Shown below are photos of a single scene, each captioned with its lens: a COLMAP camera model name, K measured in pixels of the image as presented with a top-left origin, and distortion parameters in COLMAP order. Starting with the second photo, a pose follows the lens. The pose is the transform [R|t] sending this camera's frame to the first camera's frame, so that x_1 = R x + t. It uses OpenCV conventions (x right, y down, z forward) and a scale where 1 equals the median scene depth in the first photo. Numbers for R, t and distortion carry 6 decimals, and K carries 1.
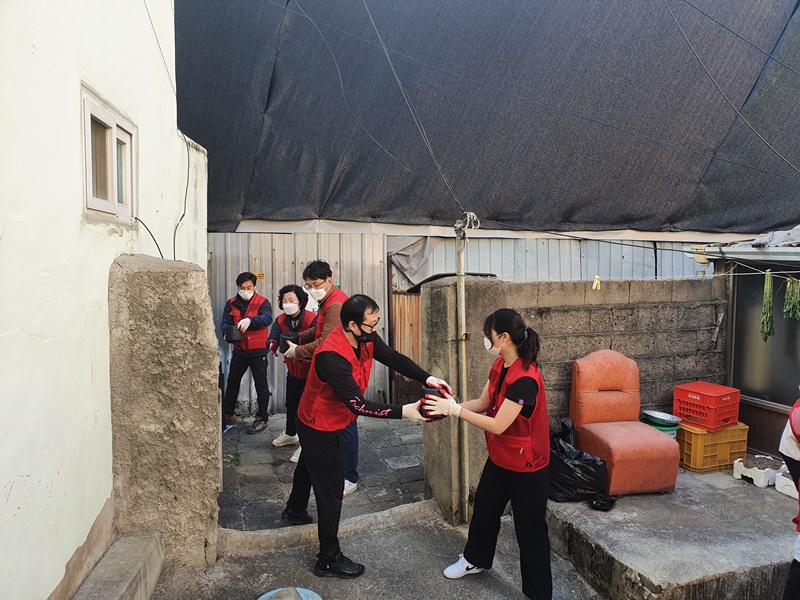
lens RADIAL K [[601.1, 0, 400.5], [0, 601.1, 322.9], [0, 0, 1]] dist [0.057618, -0.083941]
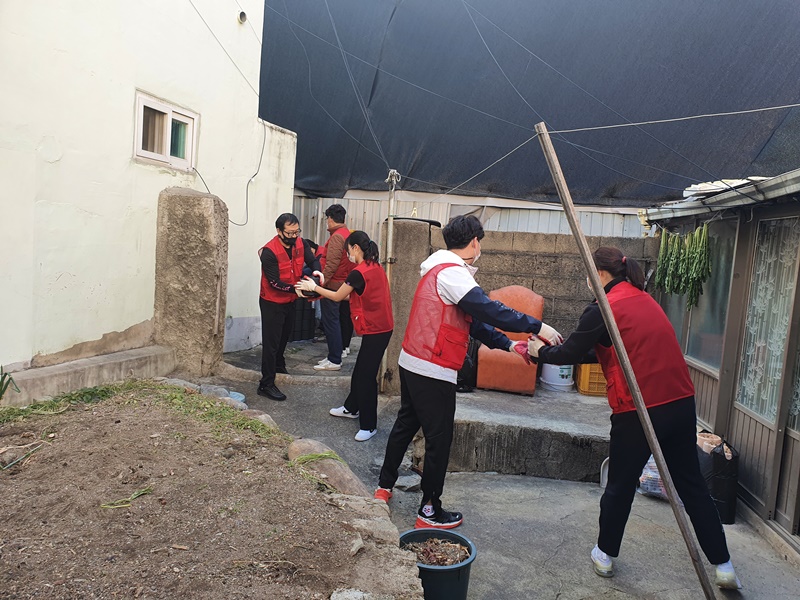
lens RADIAL K [[601.1, 0, 400.5], [0, 601.1, 322.9], [0, 0, 1]] dist [0.057618, -0.083941]
pose [[0.911464, 0.108971, -0.396685, 0.699968], [-0.108358, 0.993821, 0.024030, 0.132075], [0.396852, 0.021081, 0.917640, -0.270604]]
